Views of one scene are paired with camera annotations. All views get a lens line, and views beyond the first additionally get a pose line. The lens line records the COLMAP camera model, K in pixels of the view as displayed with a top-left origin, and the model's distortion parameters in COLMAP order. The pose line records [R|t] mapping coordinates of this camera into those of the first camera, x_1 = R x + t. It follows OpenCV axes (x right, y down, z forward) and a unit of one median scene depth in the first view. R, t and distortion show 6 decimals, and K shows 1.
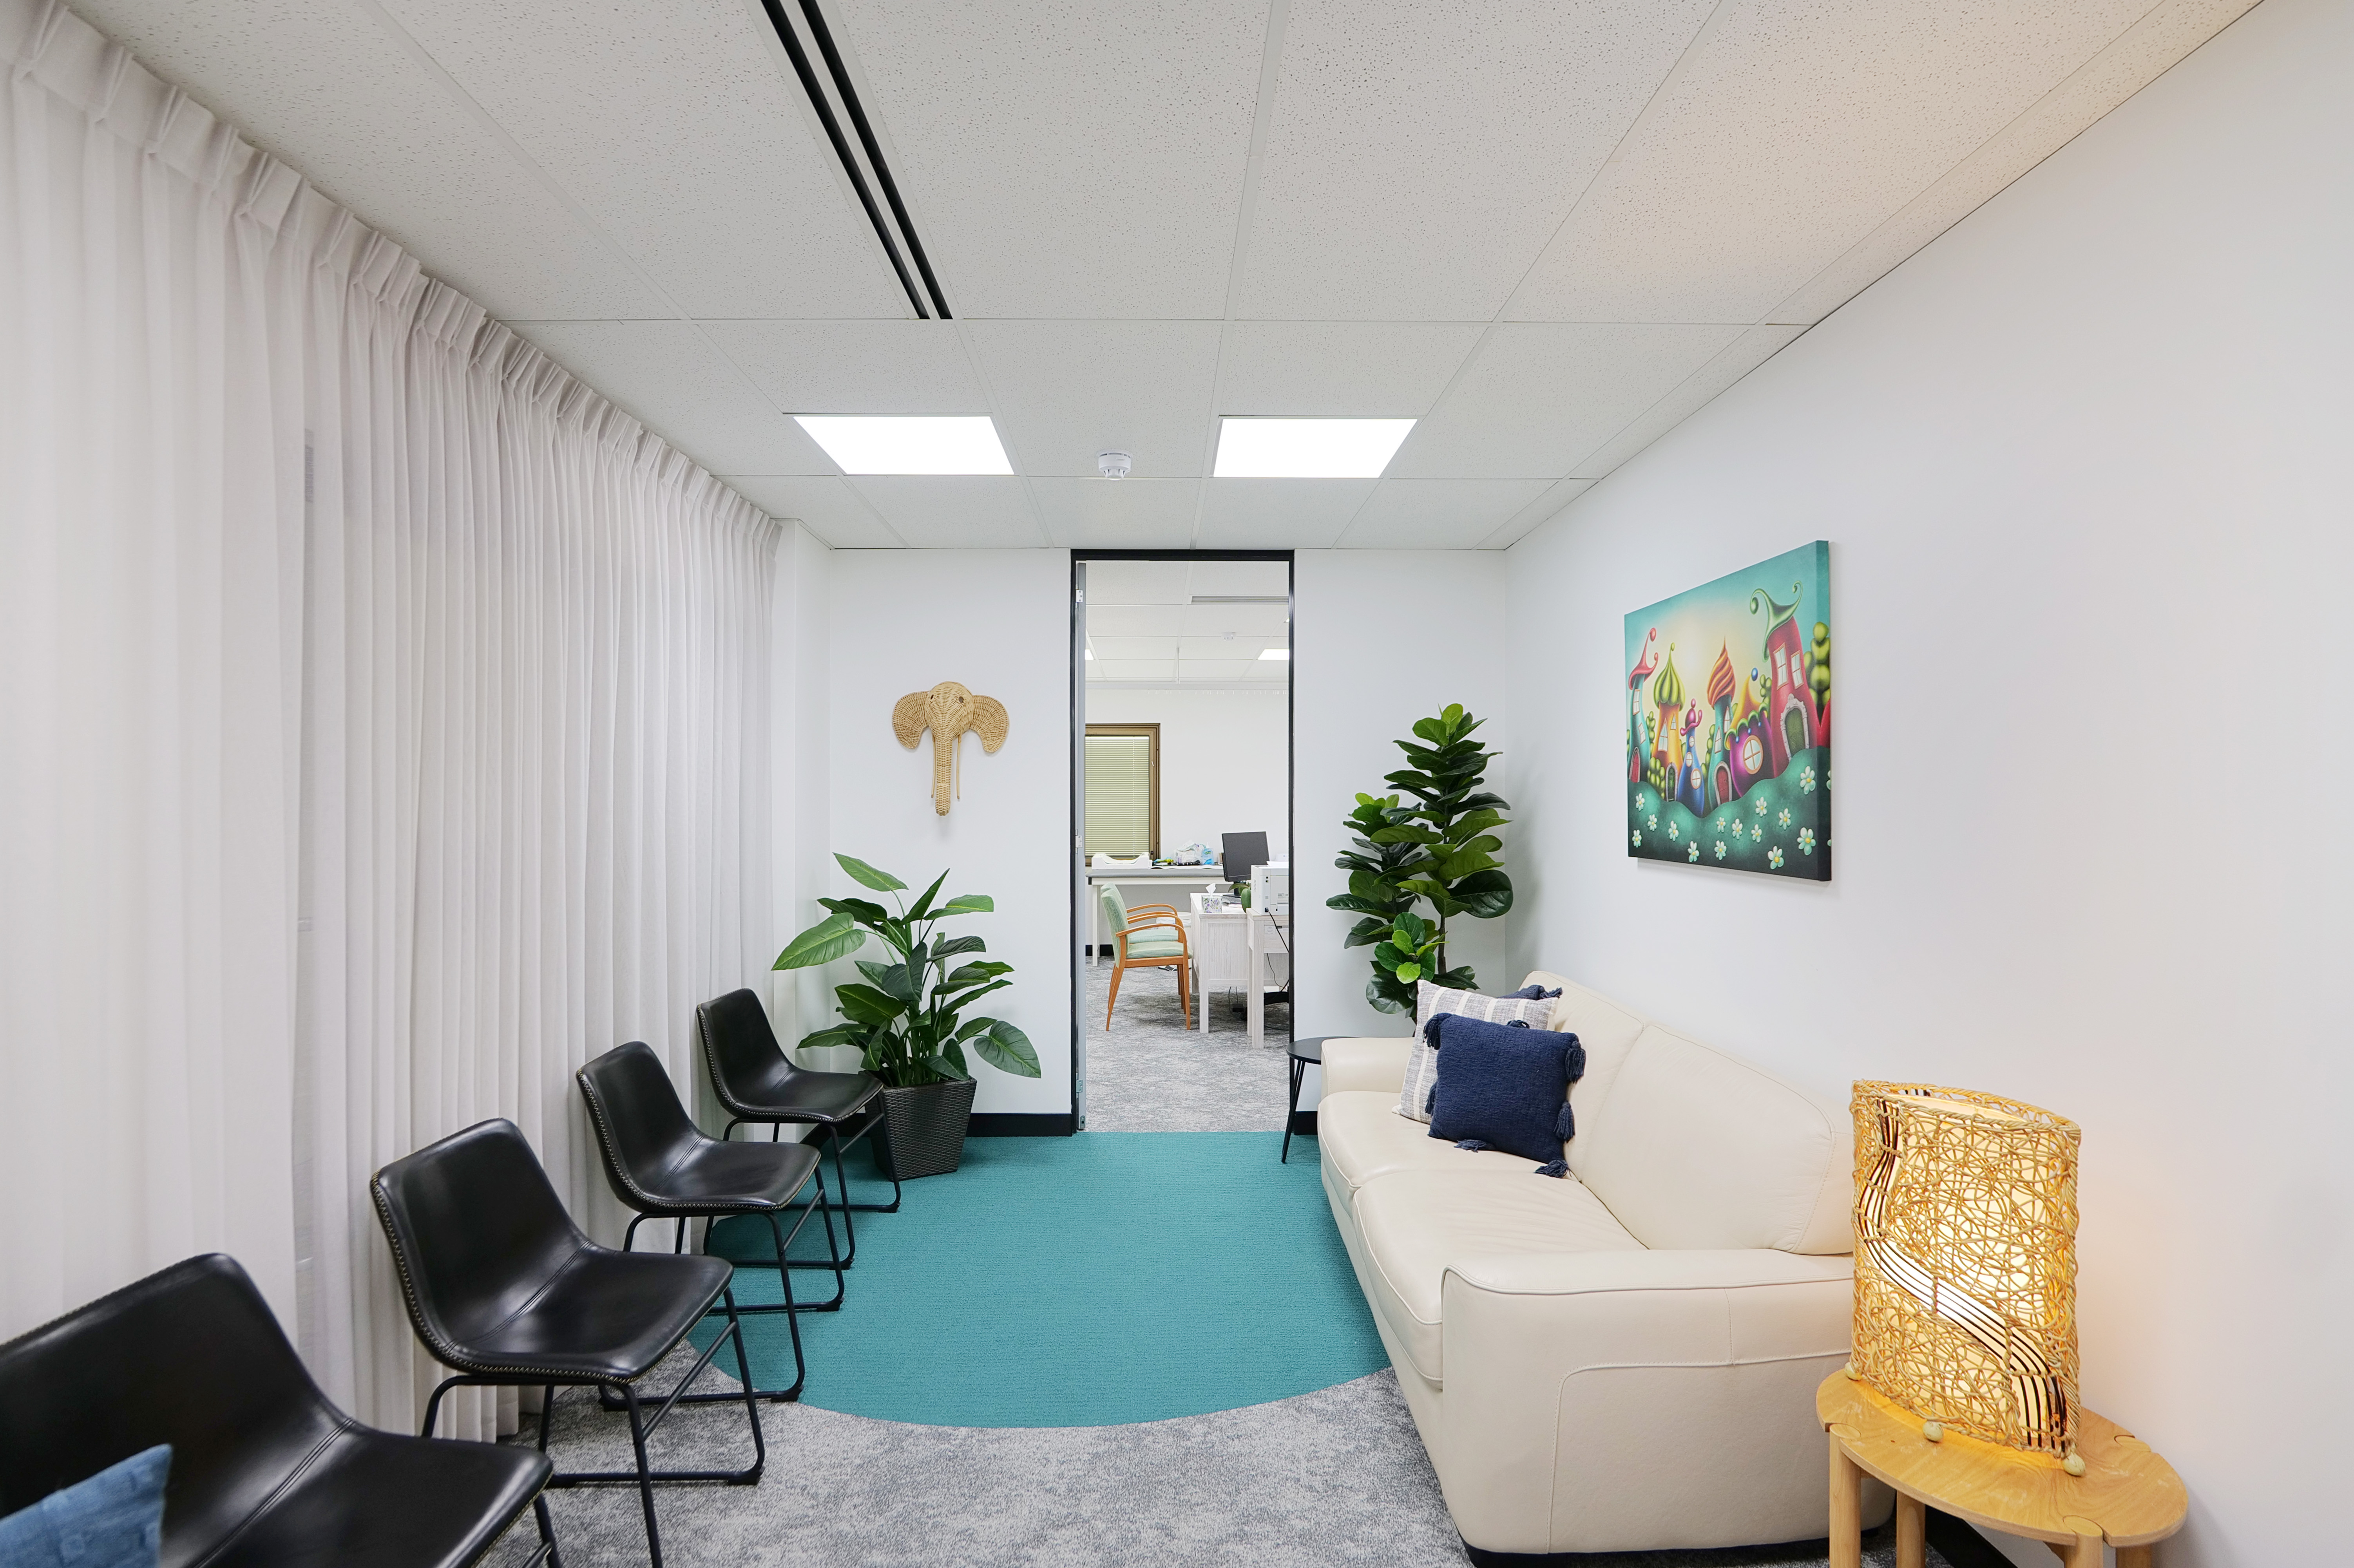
lens RADIAL K [[1099.5, 0, 1132.6], [0, 1099.5, 783.4], [0, 0, 1]] dist [0.013034, -0.000001]
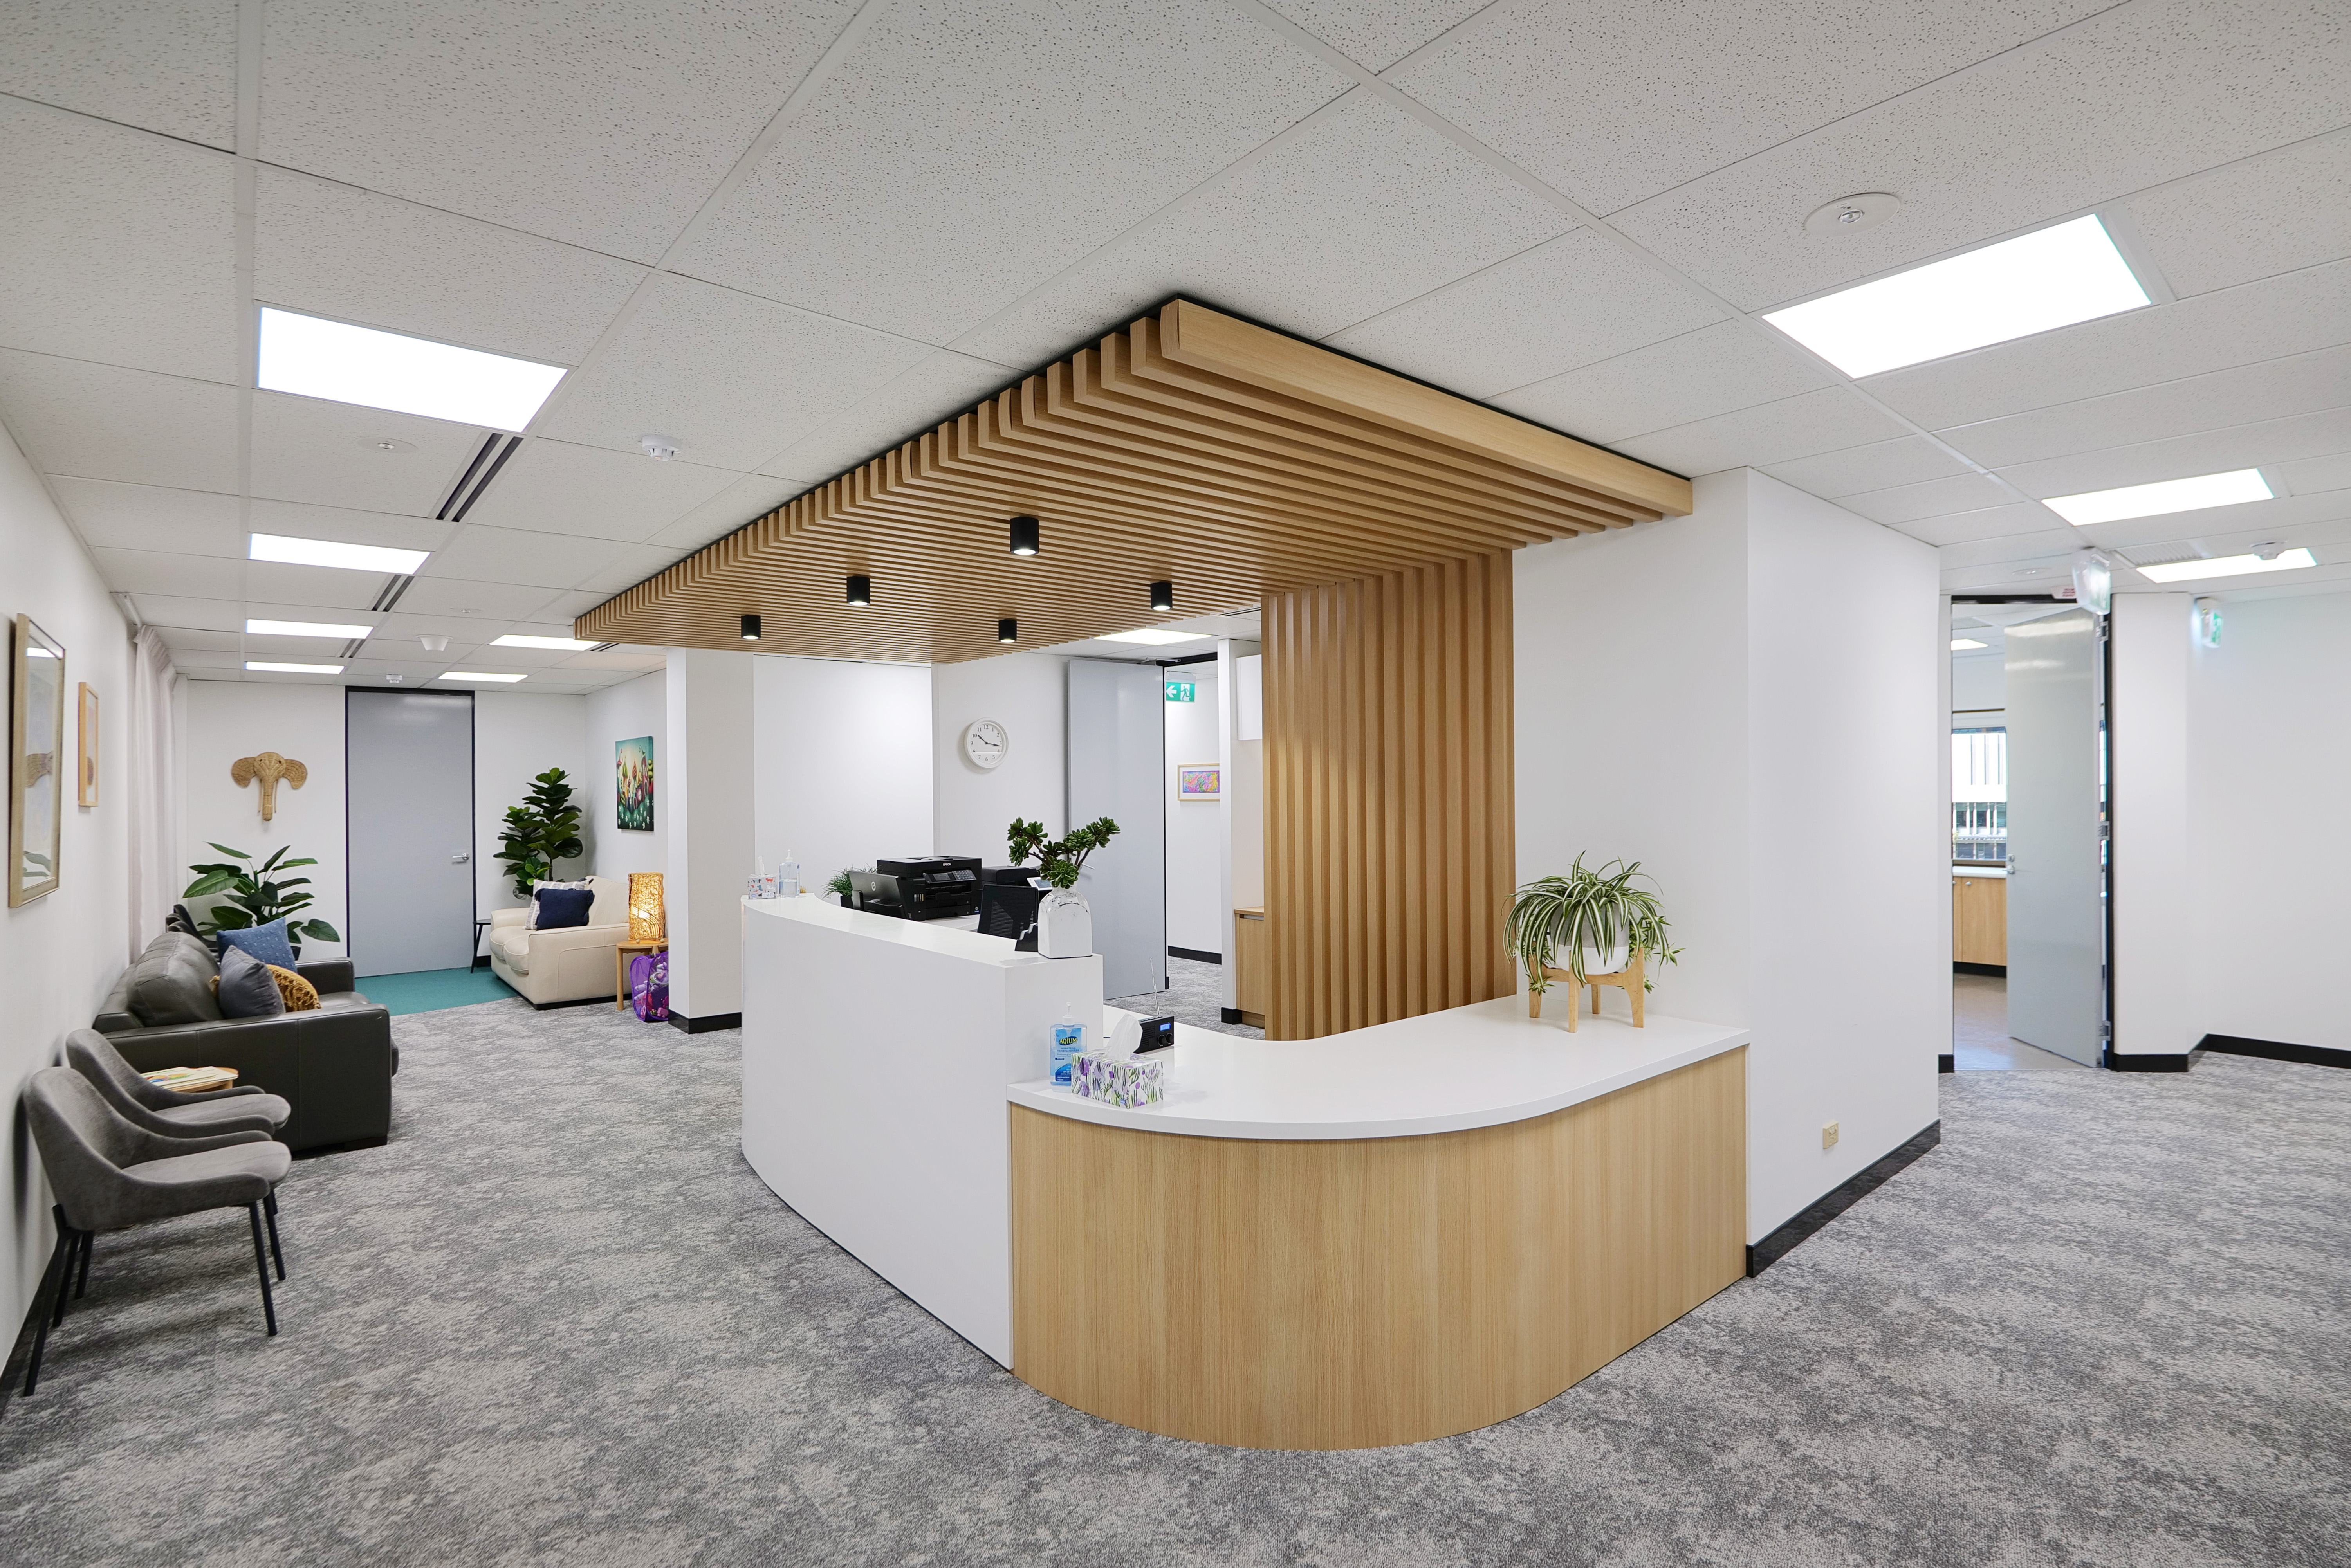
lens RADIAL K [[1098.1, 0, 1131.2], [0, 1098.1, 783.4], [0, 0, 1]] dist [0.013034, -0.000001]
pose [[0.766135, -0.003375, 0.642671, -0.272567], [0.002490, 0.999994, 0.002283, -0.040573], [-0.642675, -0.000149, 0.766139, -1.562679]]
